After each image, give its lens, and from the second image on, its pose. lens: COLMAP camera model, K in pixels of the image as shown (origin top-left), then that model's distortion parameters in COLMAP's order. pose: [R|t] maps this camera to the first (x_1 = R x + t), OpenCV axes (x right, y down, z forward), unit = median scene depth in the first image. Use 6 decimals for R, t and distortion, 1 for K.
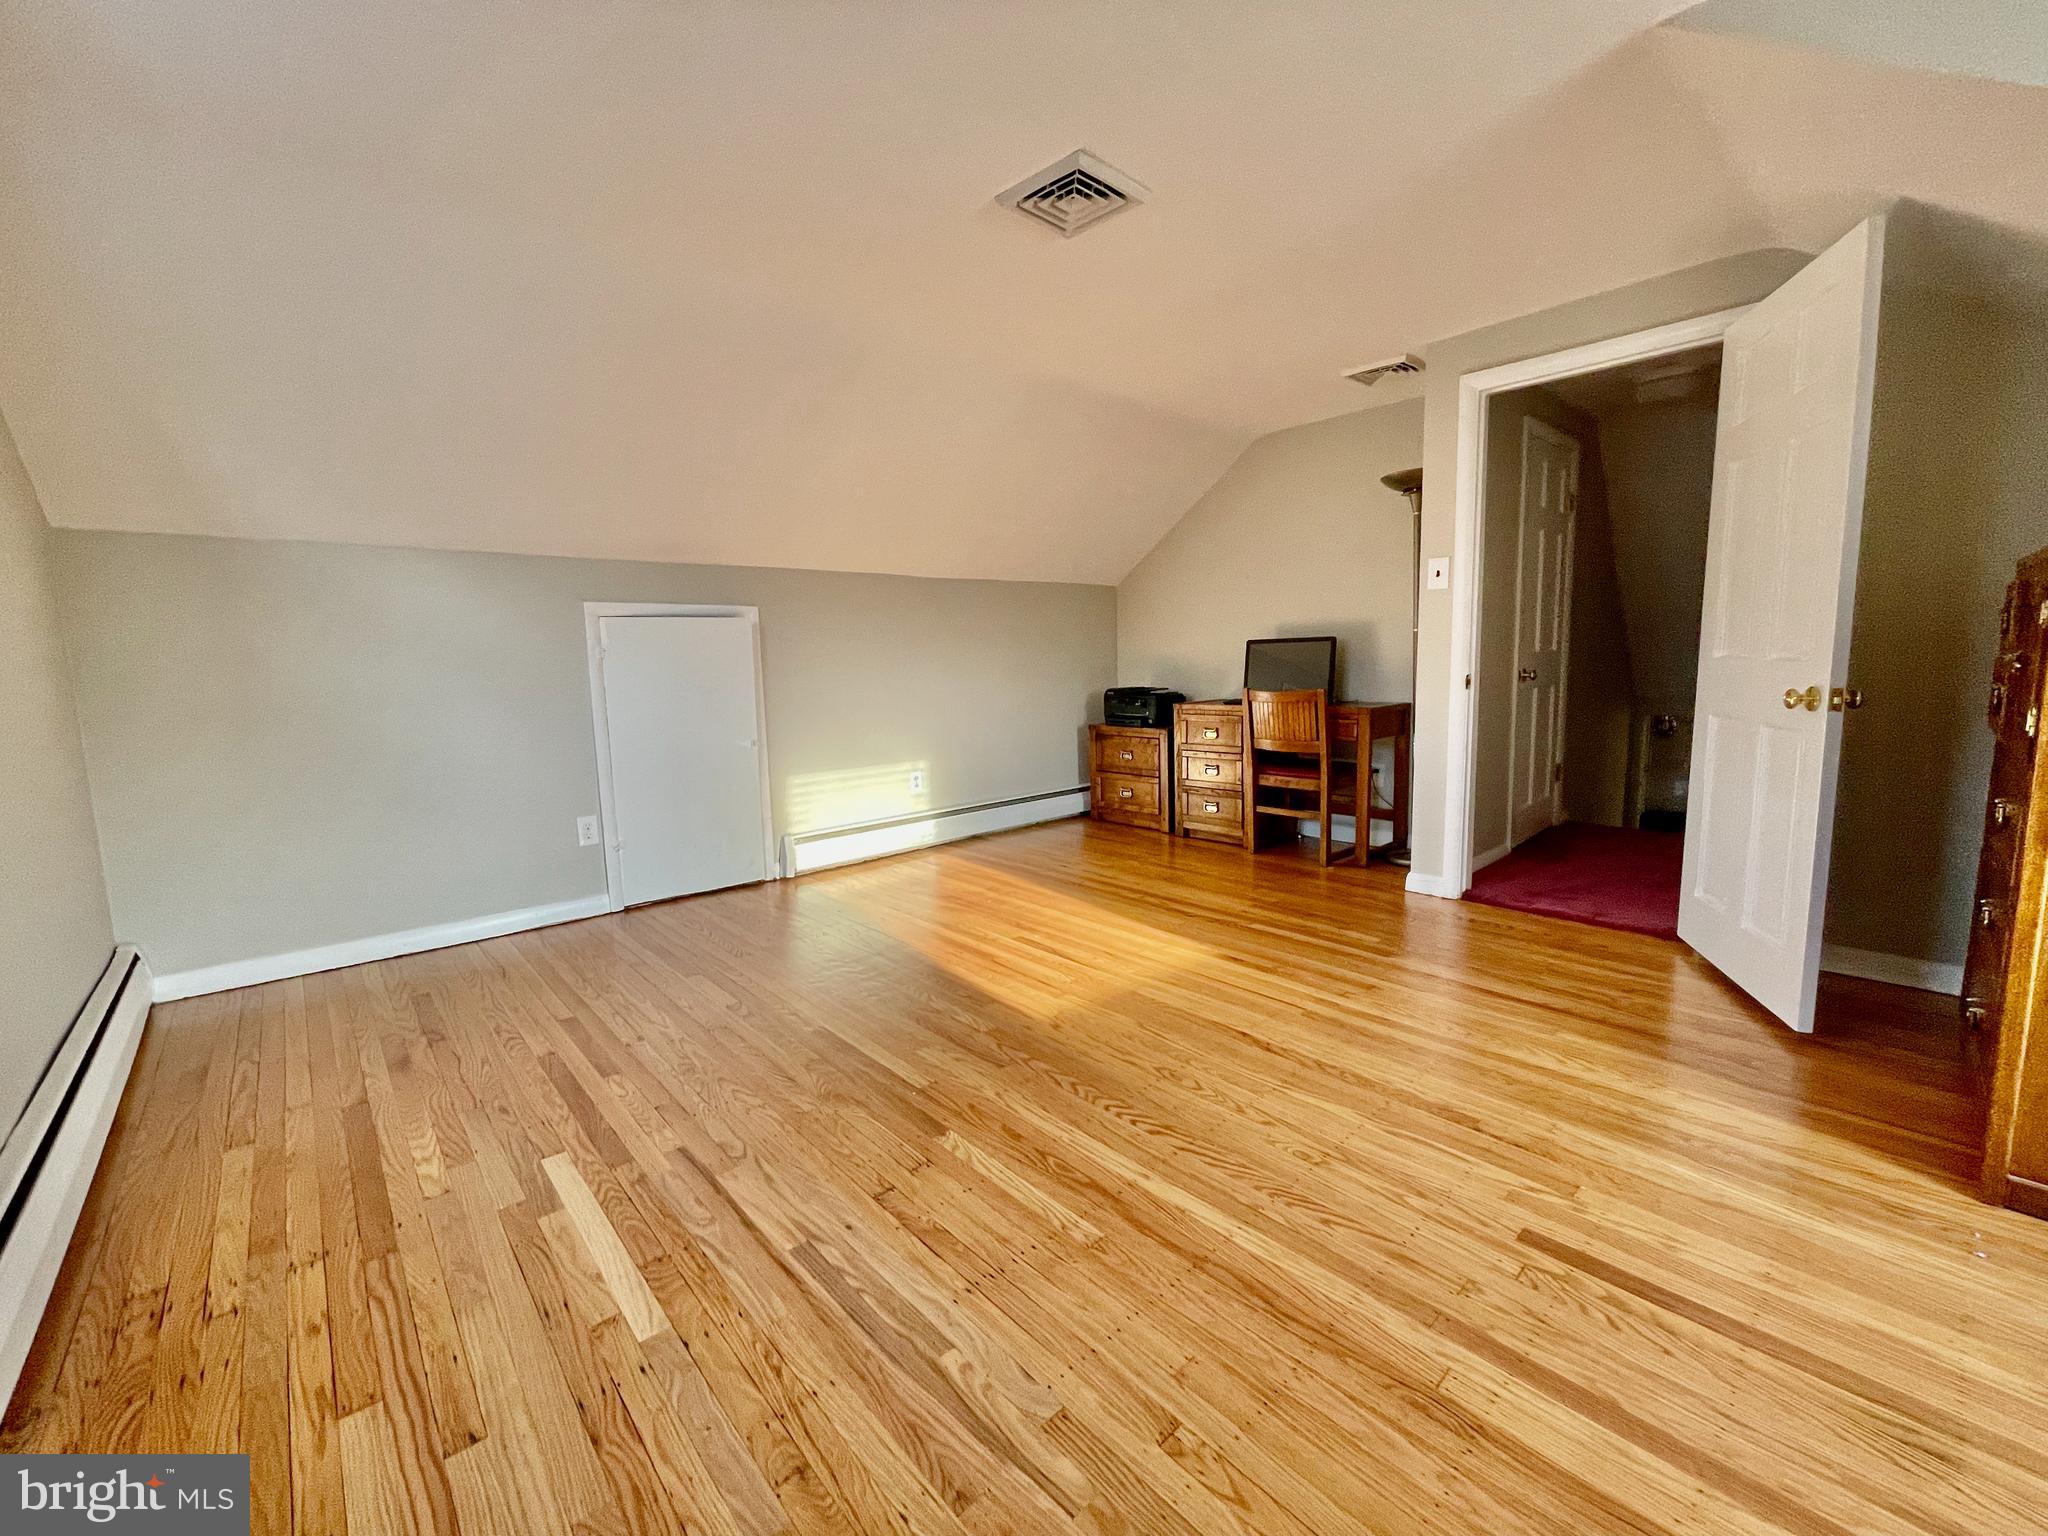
lens RADIAL K [[830.6, 0, 1021.4], [0, 830.6, 767.9], [0, 0, 1]] dist [-0.000509, -0.000115]
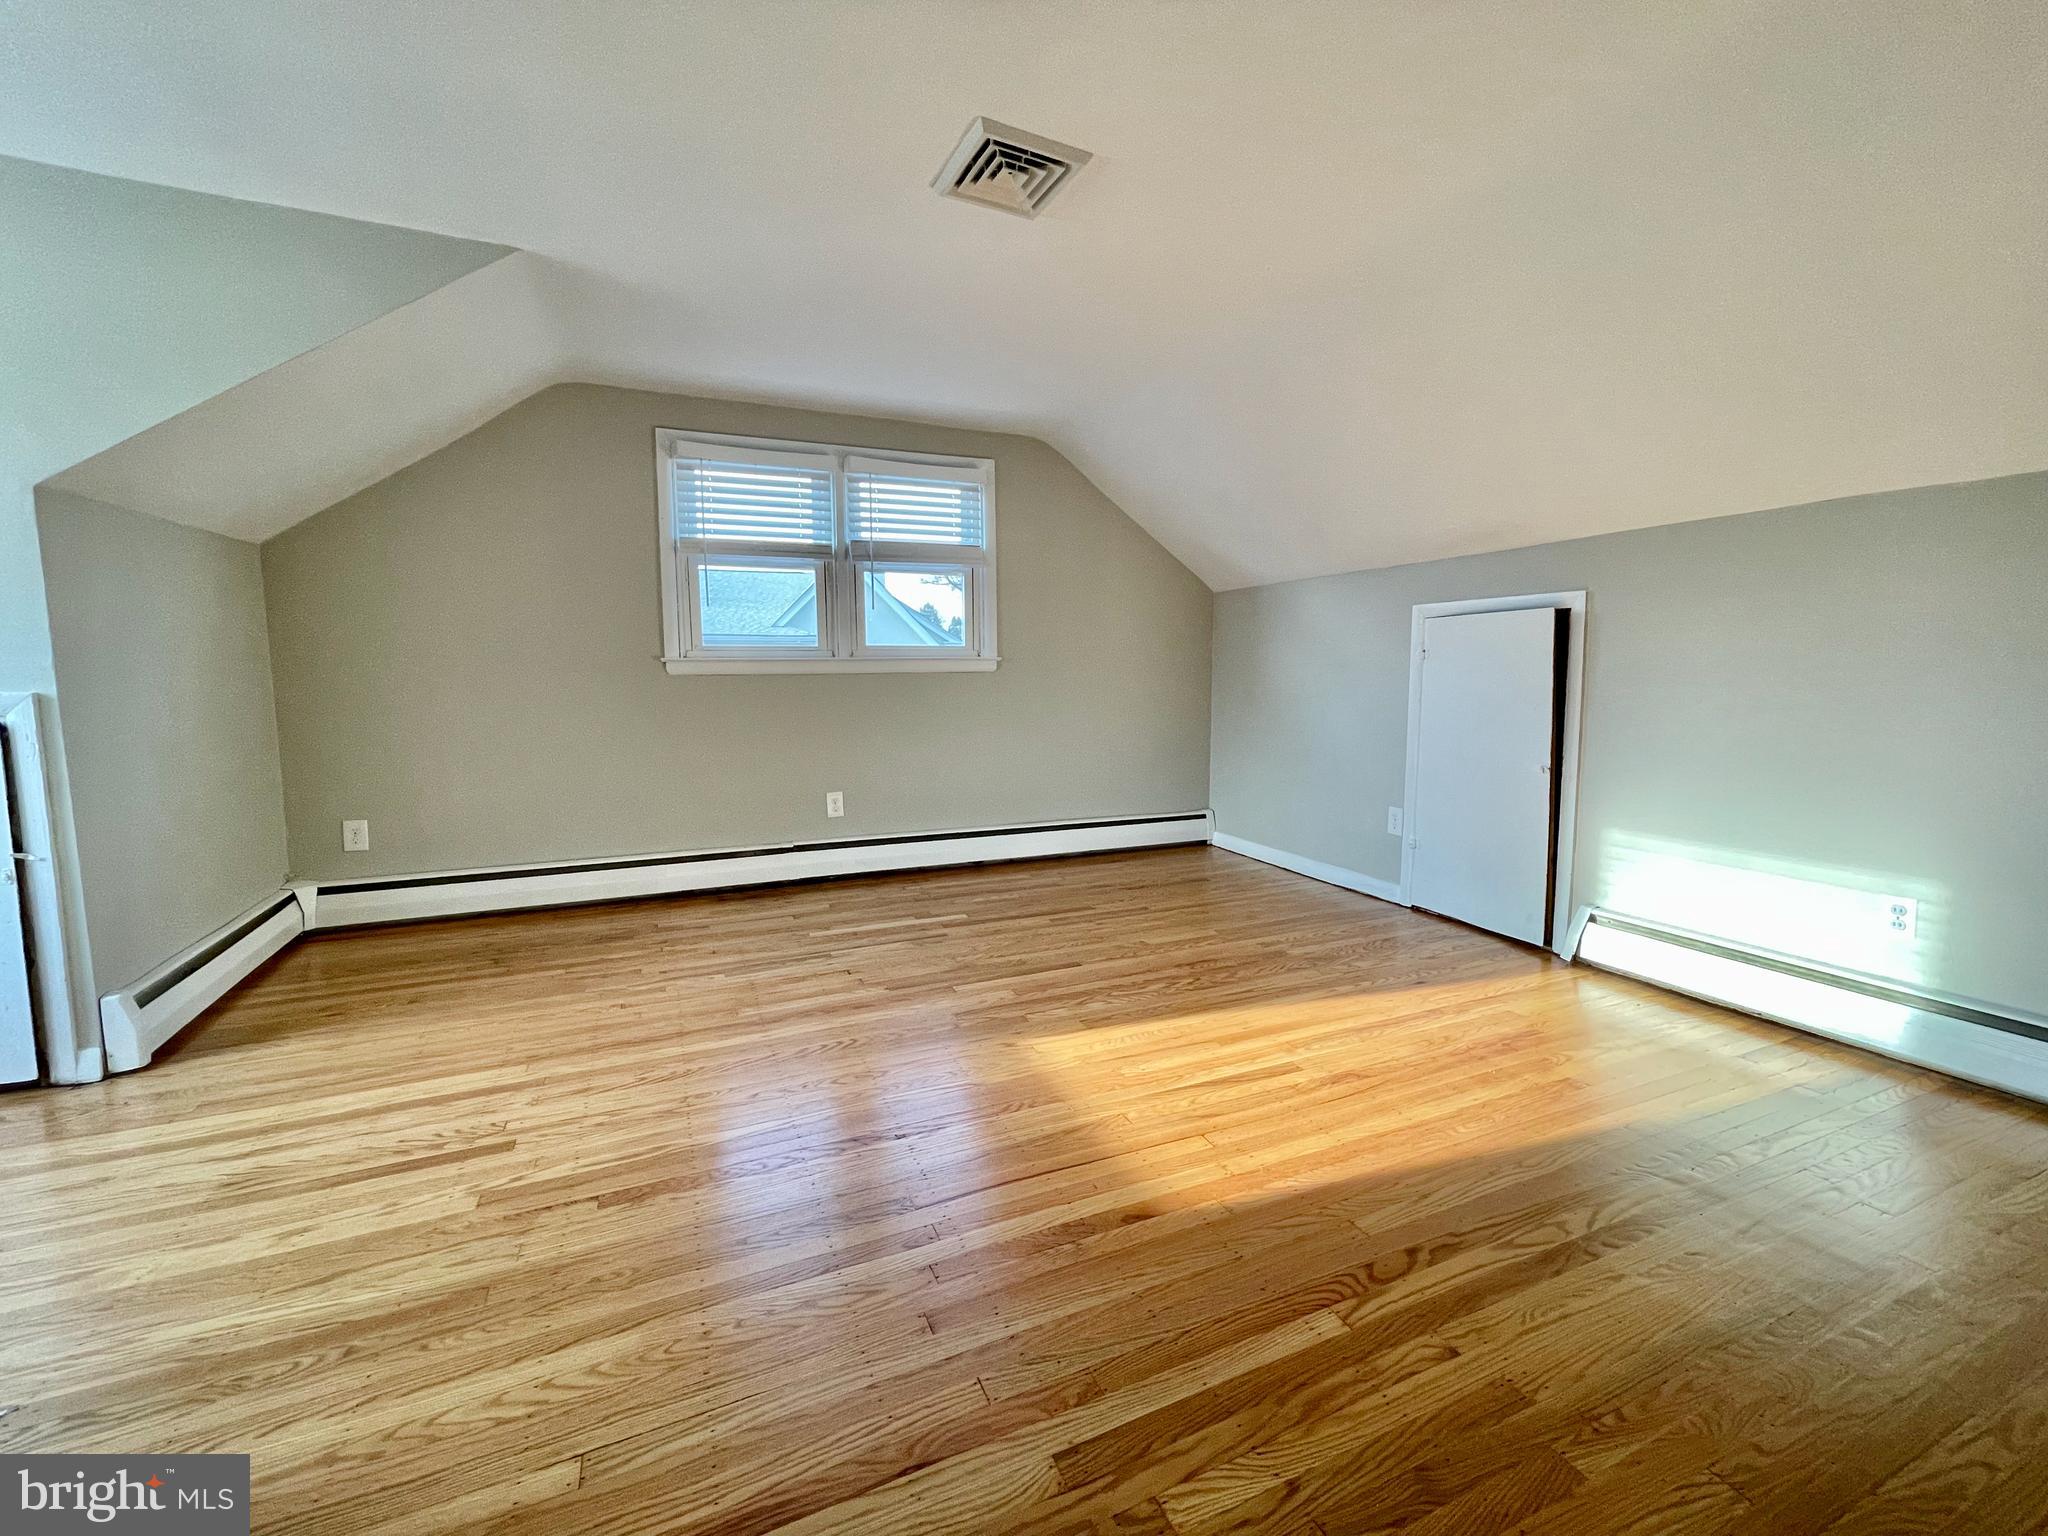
lens RADIAL K [[830.6, 0, 1021.4], [0, 830.6, 767.9], [0, 0, 1]] dist [-0.000509, -0.000115]
pose [[-0.310511, 0.135363, -0.940883, 1.209740], [-0.117326, 0.976783, 0.179248, -0.243691], [0.943302, 0.166048, -0.287420, 1.644104]]
